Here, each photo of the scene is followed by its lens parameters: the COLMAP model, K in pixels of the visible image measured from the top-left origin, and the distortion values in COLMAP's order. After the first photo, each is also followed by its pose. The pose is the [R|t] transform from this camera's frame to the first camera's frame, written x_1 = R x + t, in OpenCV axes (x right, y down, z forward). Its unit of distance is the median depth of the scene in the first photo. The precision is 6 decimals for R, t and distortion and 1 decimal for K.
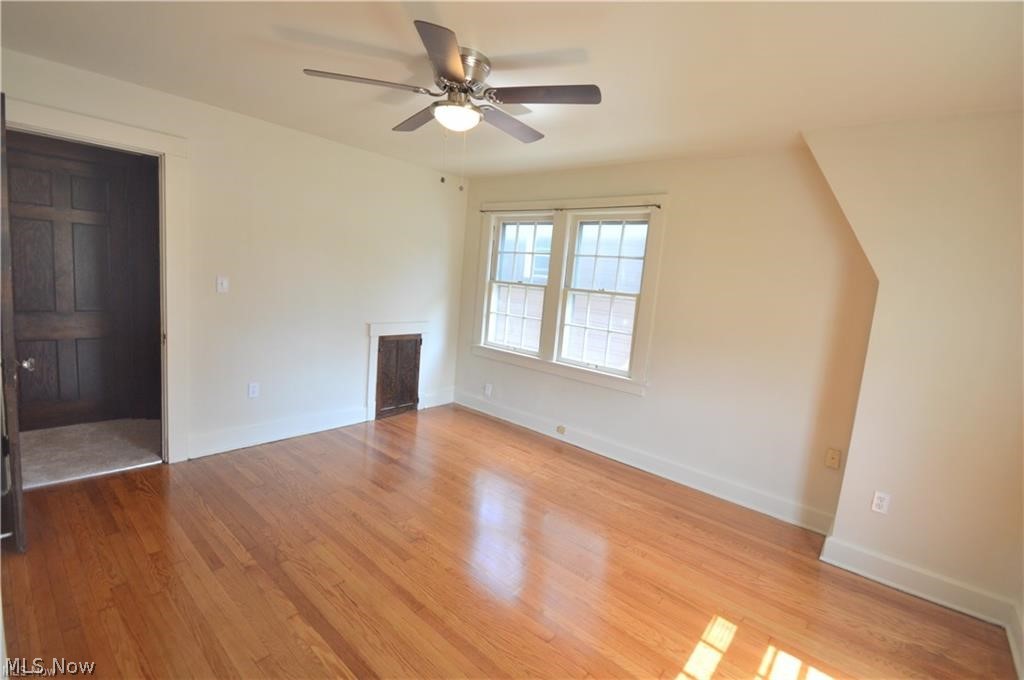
lens RADIAL K [[453.3, 0, 503.8], [0, 453.3, 338.5], [0, 0, 1]] dist [0.001032, -0.000268]
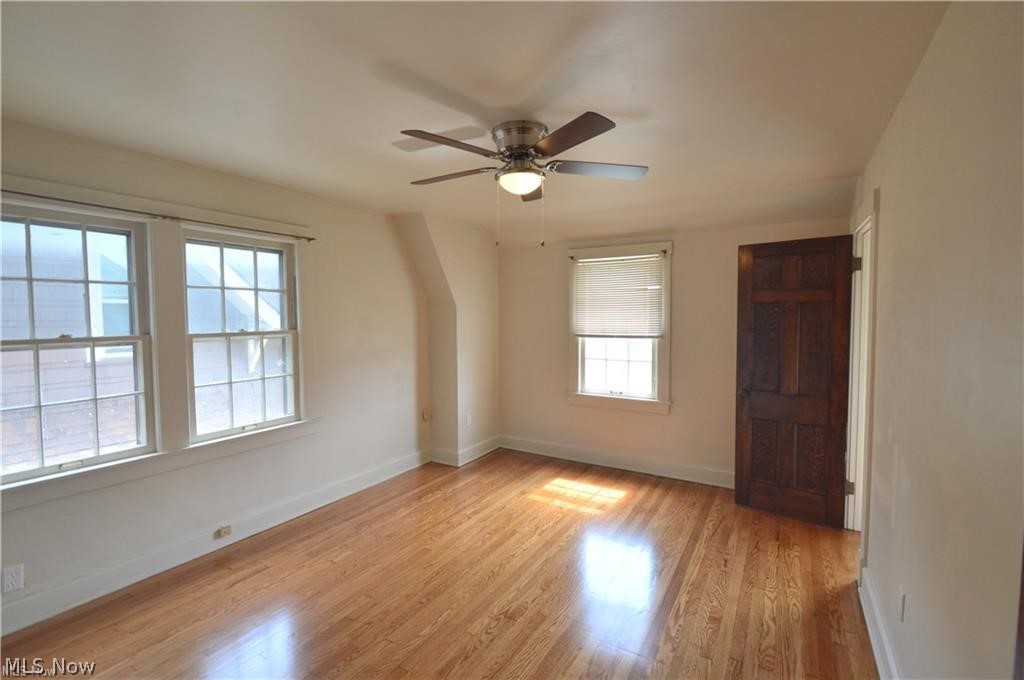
lens RADIAL K [[453.3, 0, 510.6], [0, 453.3, 336.5], [0, 0, 1]] dist [0.001032, -0.000268]
pose [[-0.164554, -0.132988, 0.977362, -0.678534], [0.126172, 0.979891, 0.154575, -0.170820], [-0.978265, 0.148752, -0.144465, 0.698801]]
